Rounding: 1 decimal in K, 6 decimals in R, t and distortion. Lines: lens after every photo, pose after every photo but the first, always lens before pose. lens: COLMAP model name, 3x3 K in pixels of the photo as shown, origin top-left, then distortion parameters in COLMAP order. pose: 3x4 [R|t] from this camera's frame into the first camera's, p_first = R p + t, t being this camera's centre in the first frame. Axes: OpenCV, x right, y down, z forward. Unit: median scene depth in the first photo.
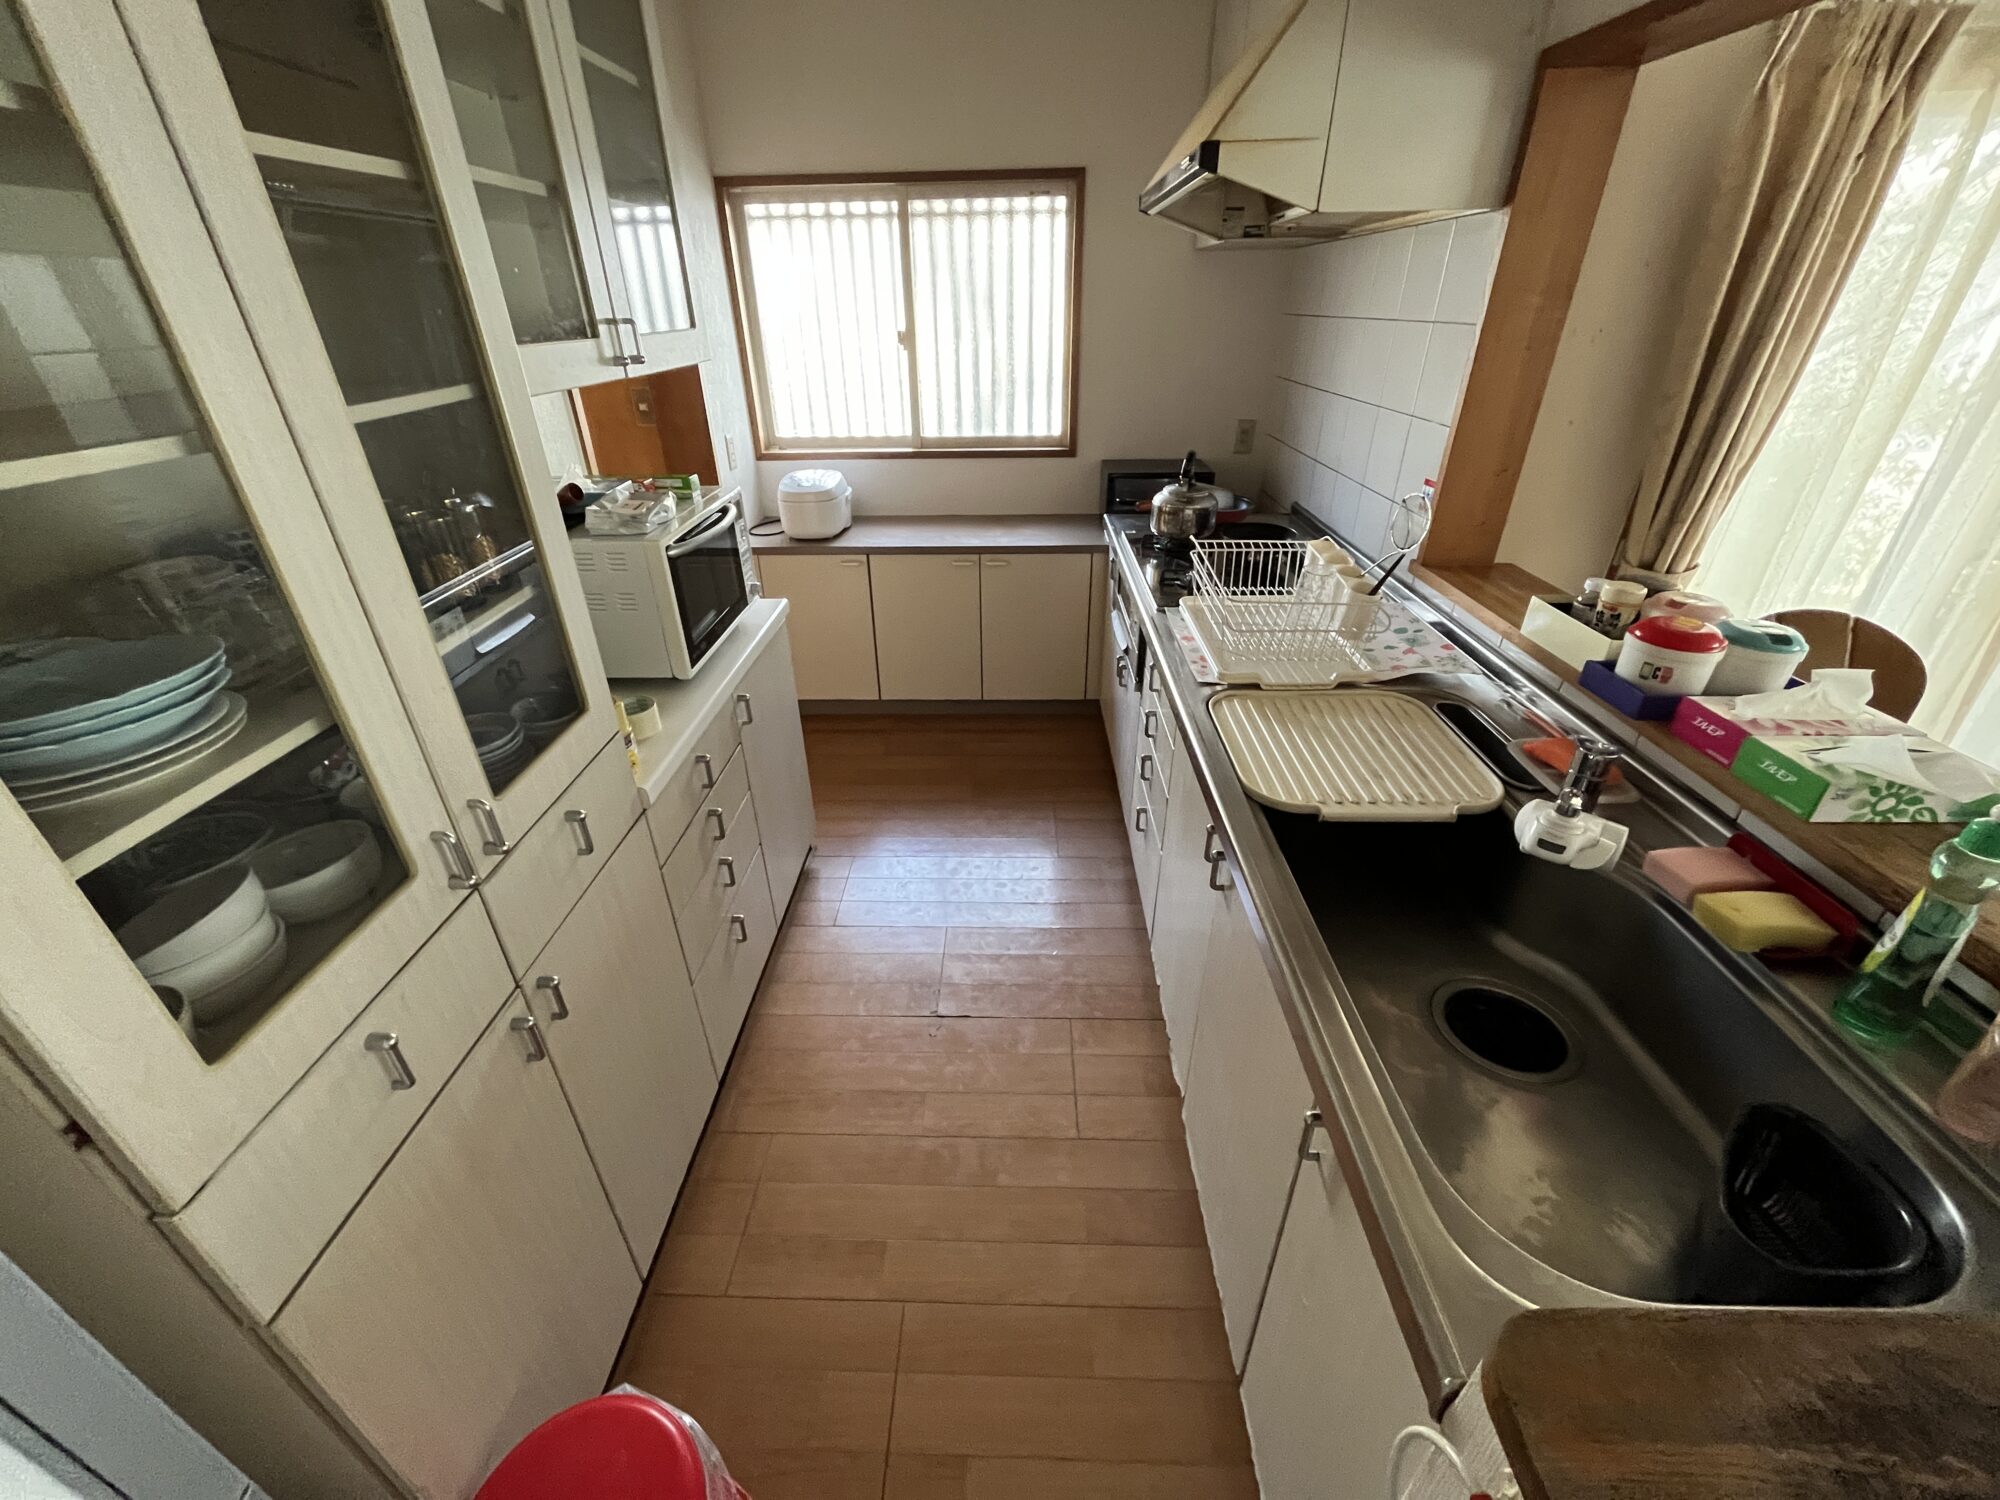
lens RADIAL K [[805.3, 0, 1000.0], [0, 805.3, 744.2], [0, 0, 1]] dist [0.001425, 0.000107]
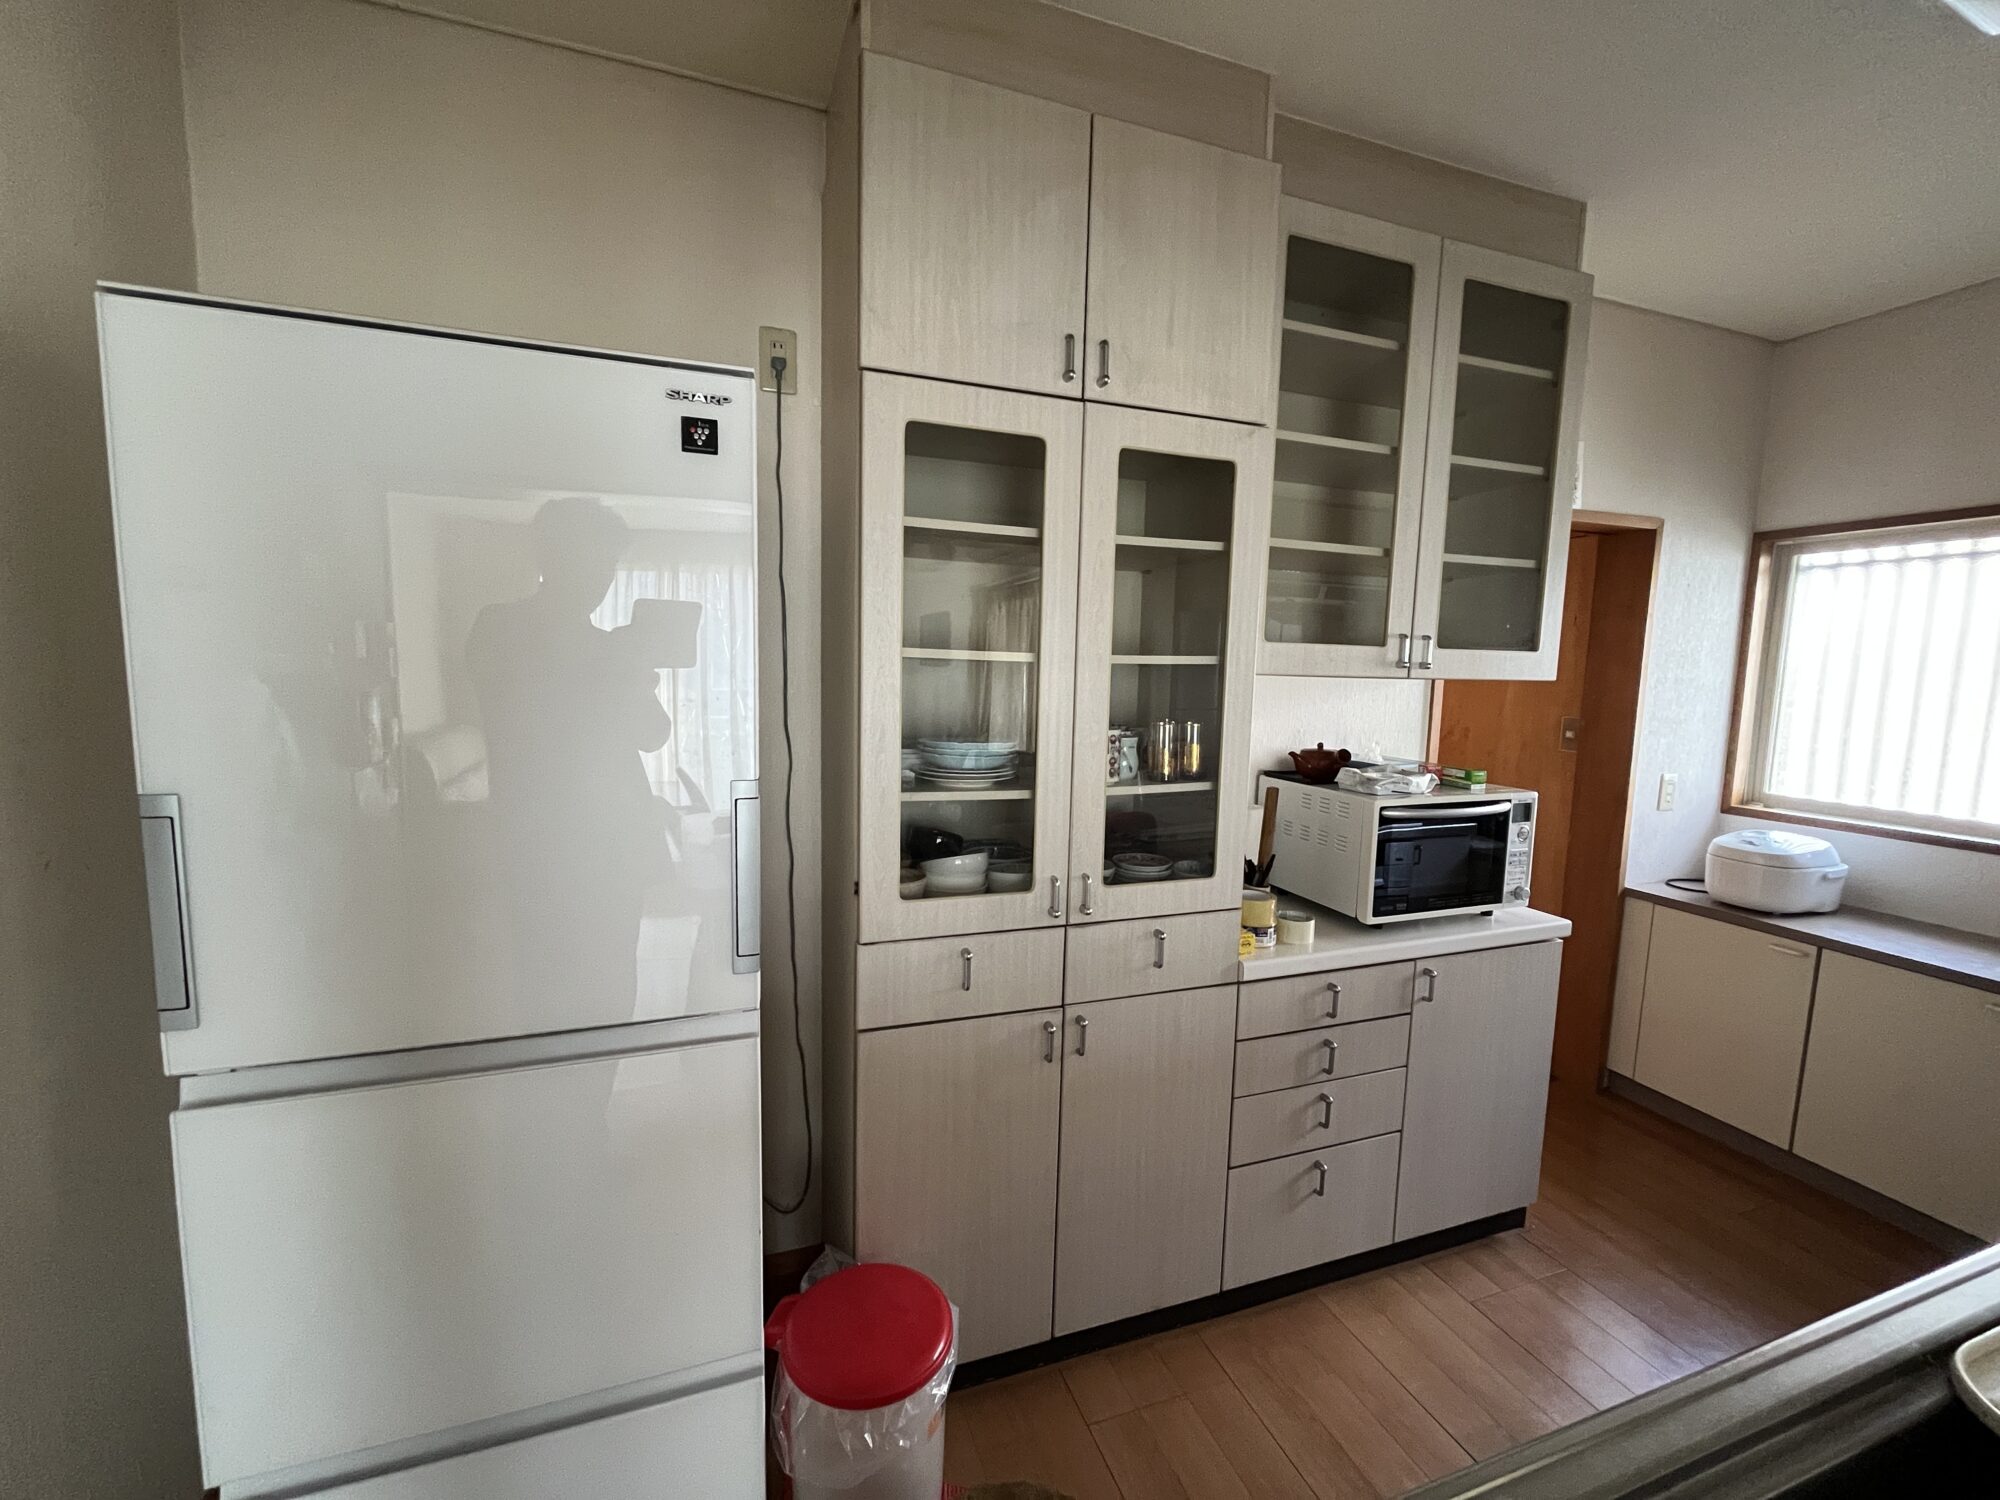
lens RADIAL K [[805.3, 0, 999.7], [0, 805.3, 751.3], [0, 0, 1]] dist [0.001425, 0.000107]
pose [[0.357401, 0.121628, -0.925997, 0.428052], [-0.475057, 0.877314, -0.068121, 0.025129], [0.804105, 0.464248, 0.371333, 0.078827]]
